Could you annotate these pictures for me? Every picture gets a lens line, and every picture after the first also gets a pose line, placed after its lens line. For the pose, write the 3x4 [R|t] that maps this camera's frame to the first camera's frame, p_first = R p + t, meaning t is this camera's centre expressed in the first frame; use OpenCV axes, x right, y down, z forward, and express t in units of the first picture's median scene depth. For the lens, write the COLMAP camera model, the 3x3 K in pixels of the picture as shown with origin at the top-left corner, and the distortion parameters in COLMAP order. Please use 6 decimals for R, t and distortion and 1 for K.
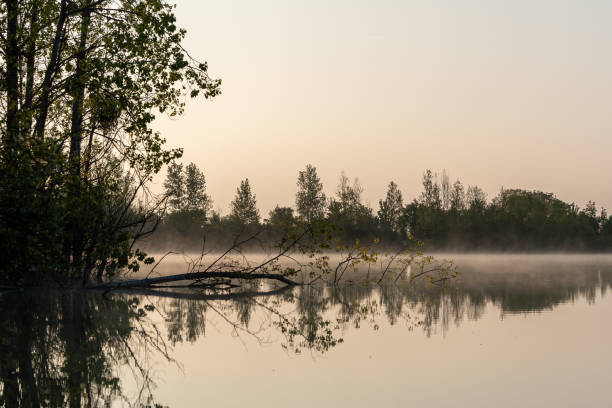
lens RADIAL K [[3429.9, 0, 305.2], [0, 3429.9, 203.5], [0, 0, 1]] dist [0.422310, 0.000000]
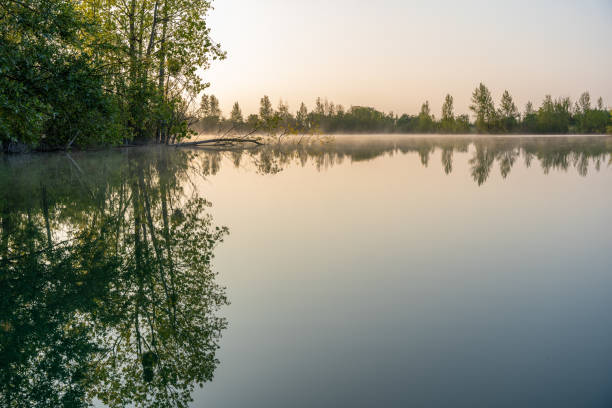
lens RADIAL K [[3429.9, 0, 306.4], [0, 3429.9, 203.9], [0, 0, 1]] dist [0.422310, 0.000000]
pose [[0.998089, -0.001293, -0.061776, 0.164712], [0.014611, 0.976367, 0.215624, -0.420499], [0.060038, -0.216114, 0.974520, -1.180305]]
